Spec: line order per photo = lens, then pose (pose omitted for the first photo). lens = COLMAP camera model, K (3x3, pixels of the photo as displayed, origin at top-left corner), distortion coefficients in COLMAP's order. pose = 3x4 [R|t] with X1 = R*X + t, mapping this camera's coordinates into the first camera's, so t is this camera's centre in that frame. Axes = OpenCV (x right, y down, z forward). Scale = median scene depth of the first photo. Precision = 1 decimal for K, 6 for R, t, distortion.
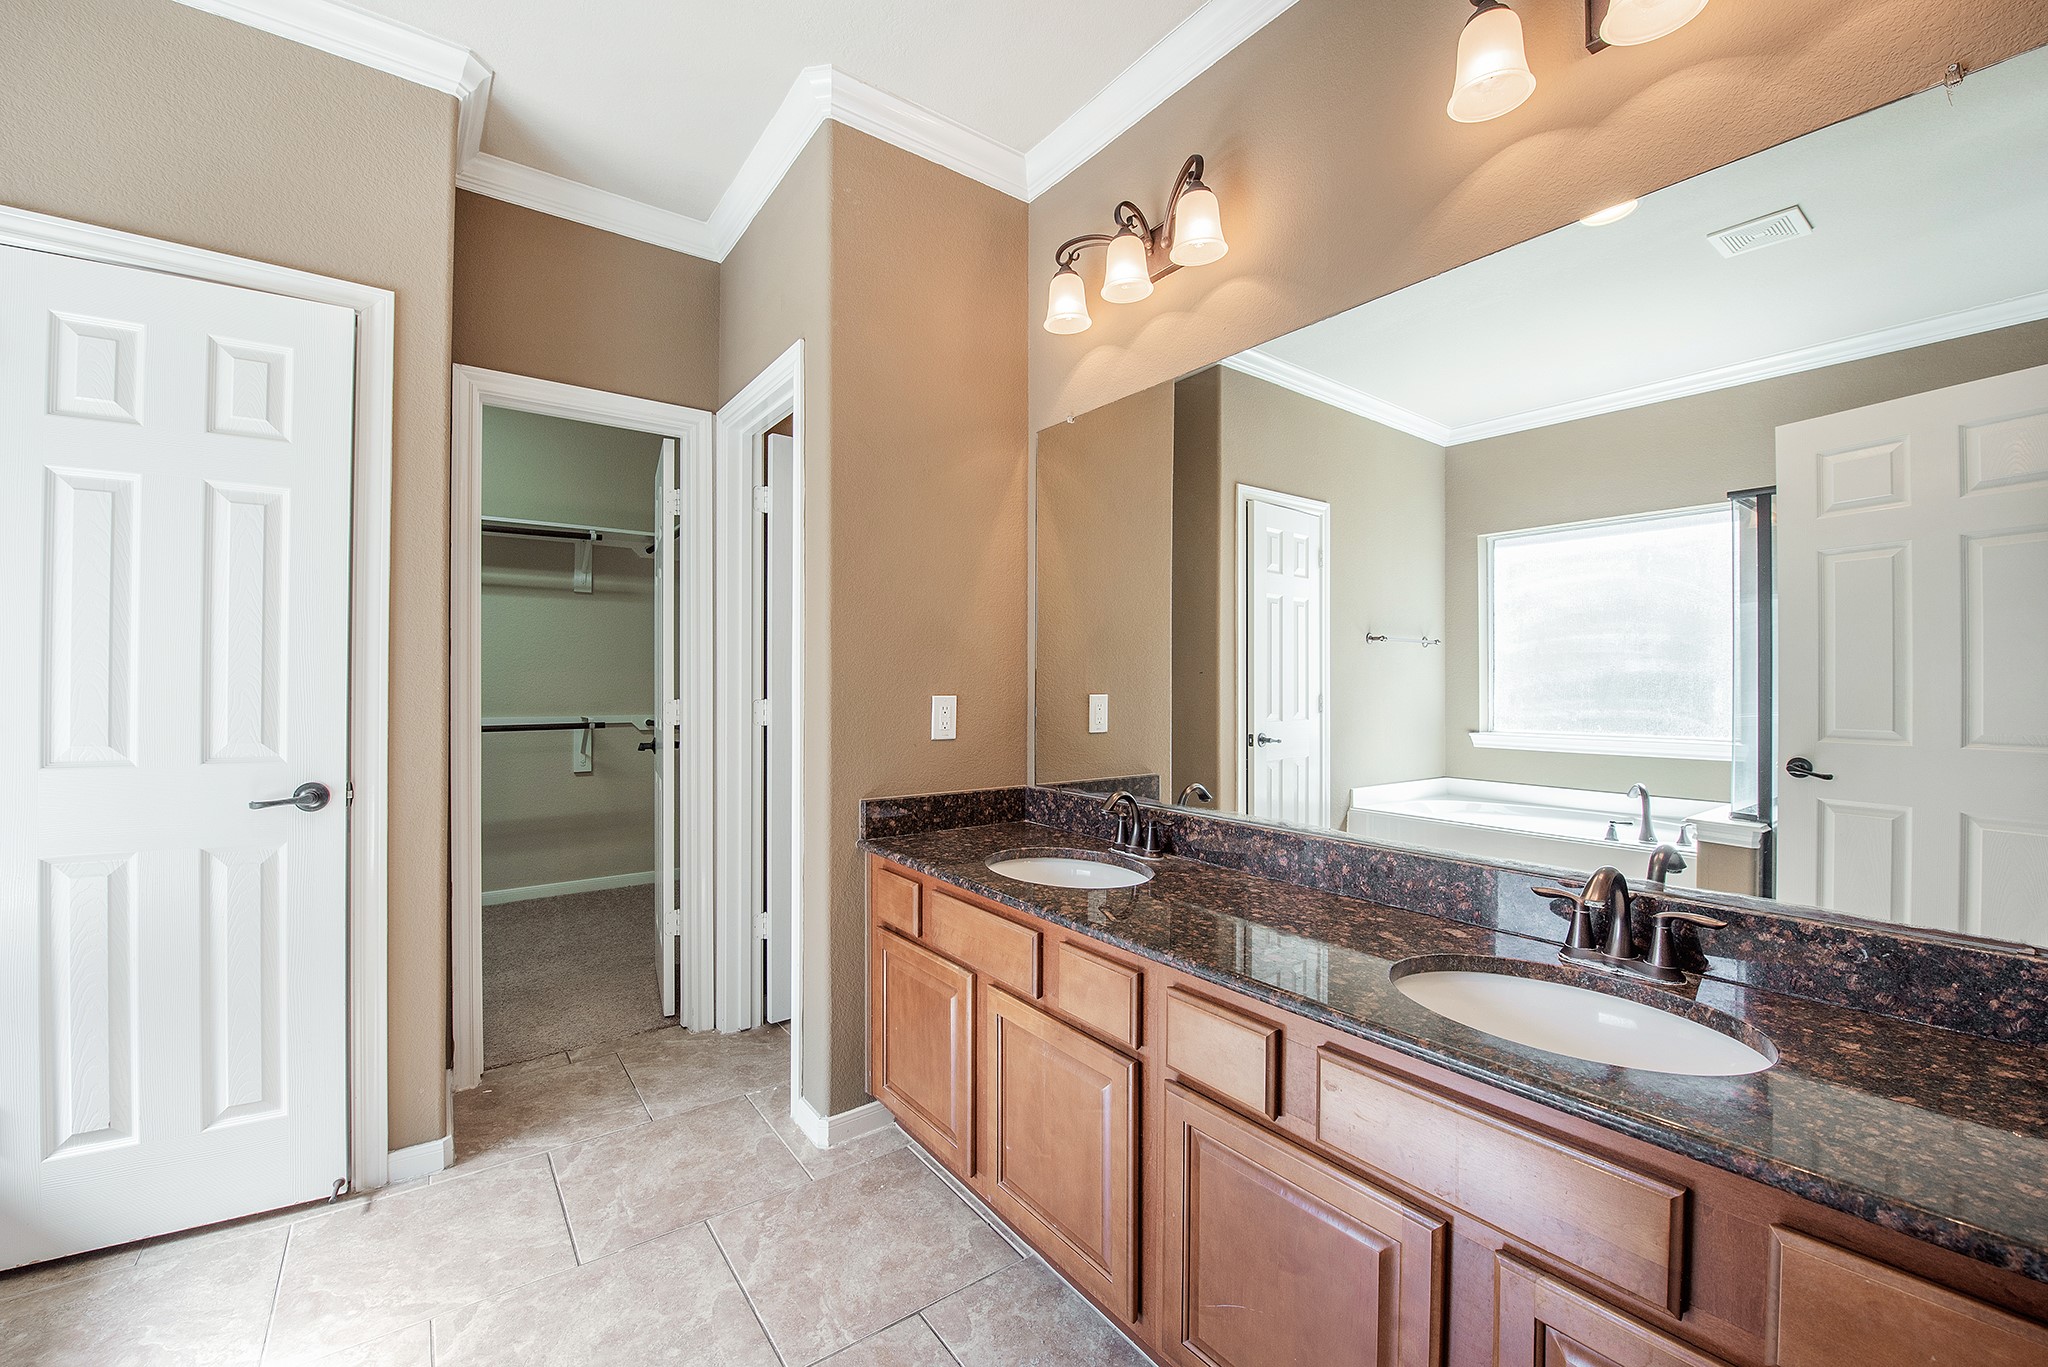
lens RADIAL K [[813.6, 0, 1013.8], [0, 813.6, 685.4], [0, 0, 1]] dist [-0.014055, -0.000322]
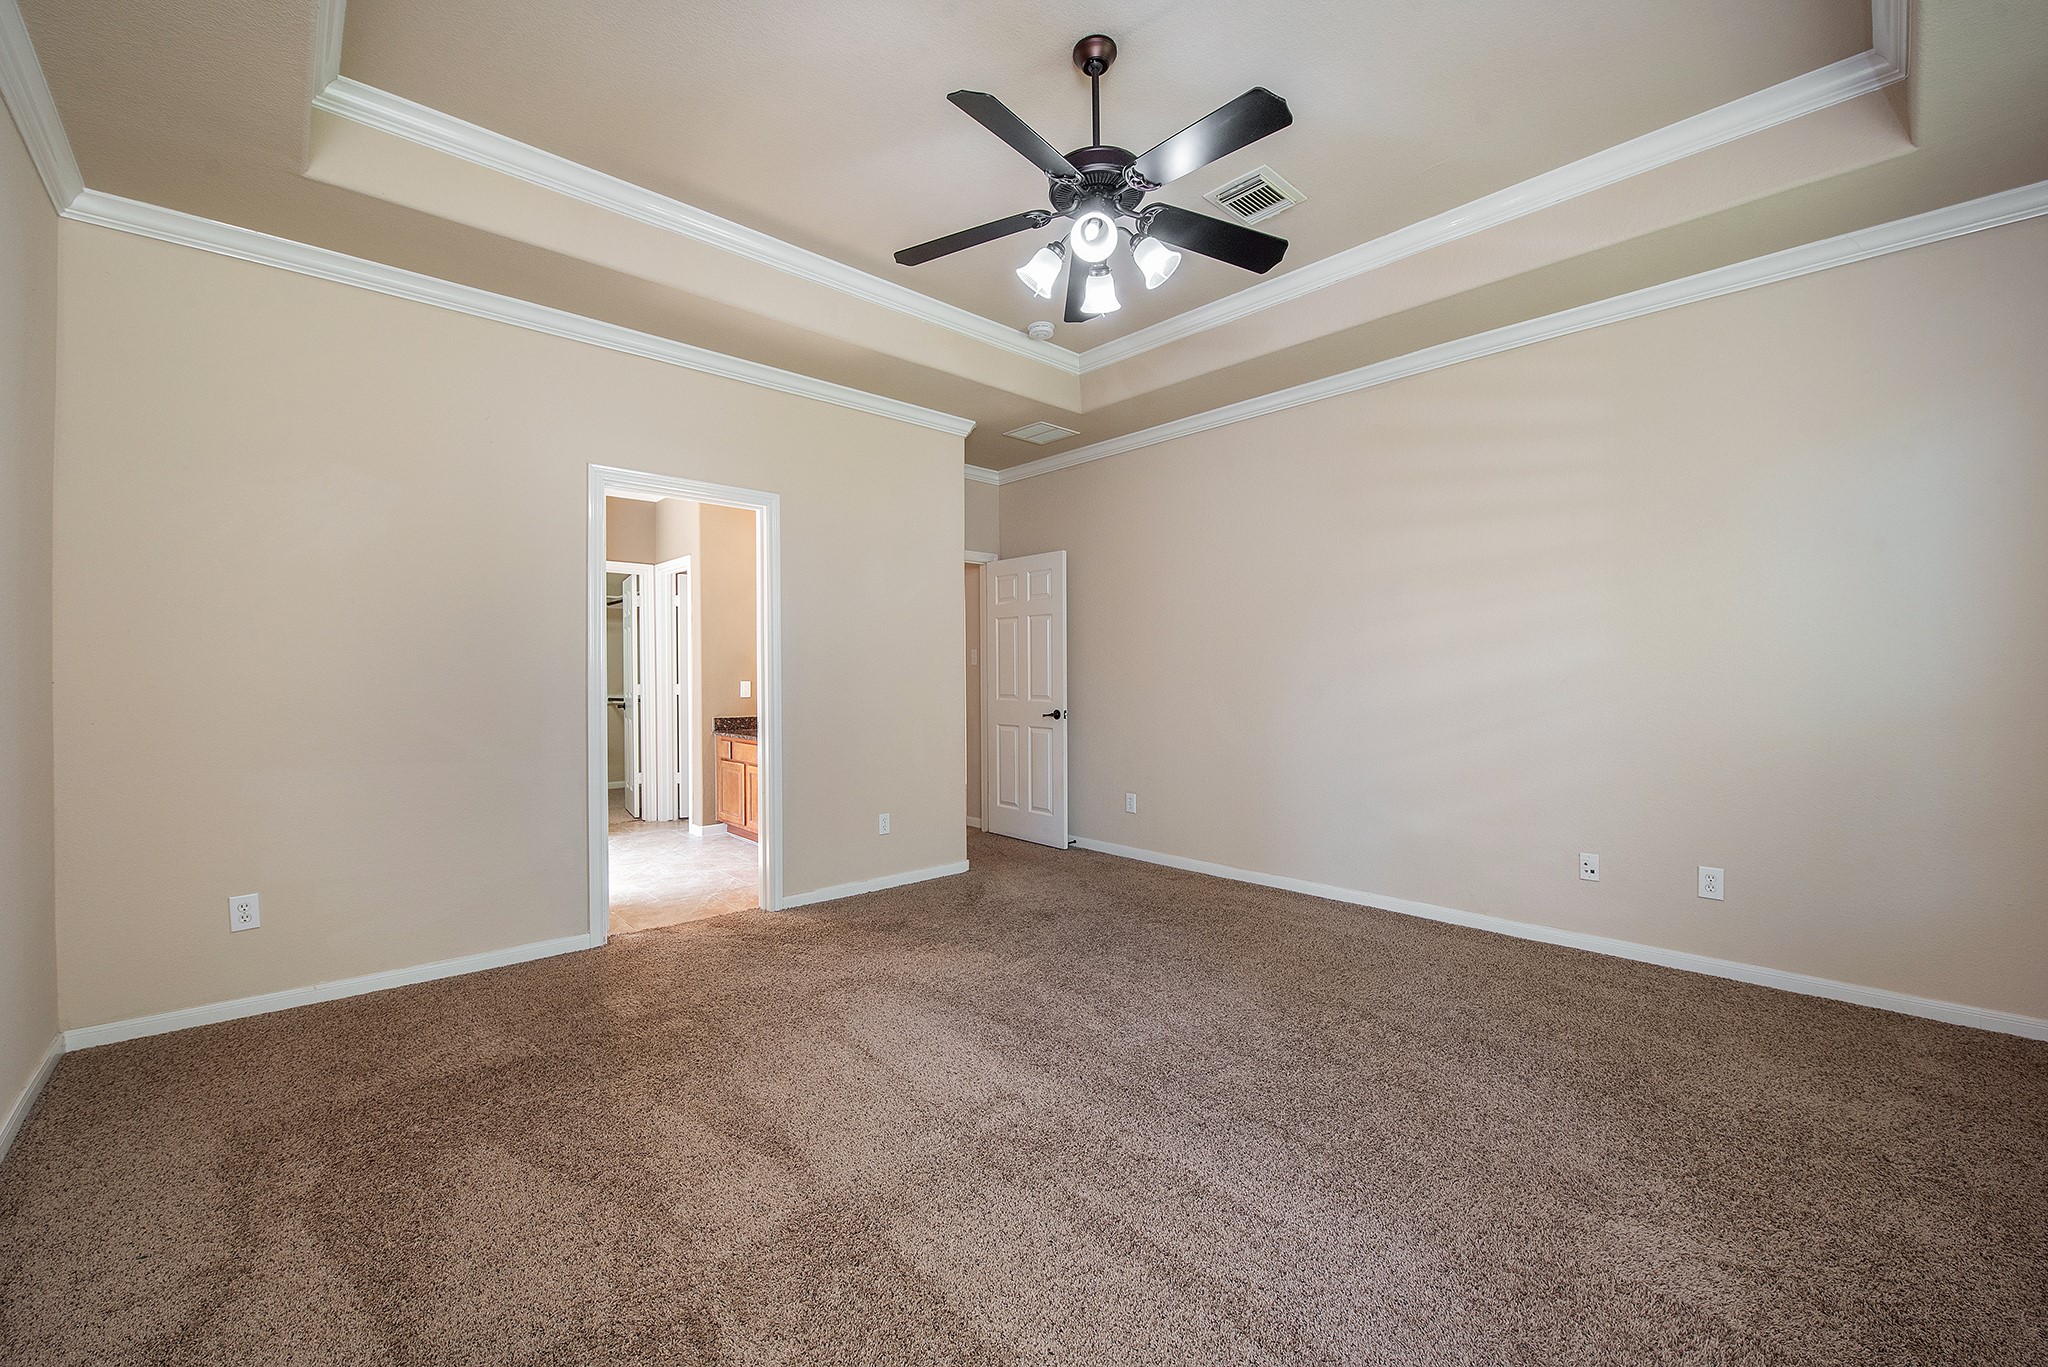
lens RADIAL K [[813.6, 0, 1013.8], [0, 813.6, 685.4], [0, 0, 1]] dist [-0.014055, -0.000322]
pose [[0.994209, -0.008285, 0.107148, 0.467317], [0.007097, 0.999909, 0.011462, 0.000495], [-0.107233, -0.010635, 0.994177, -1.639410]]
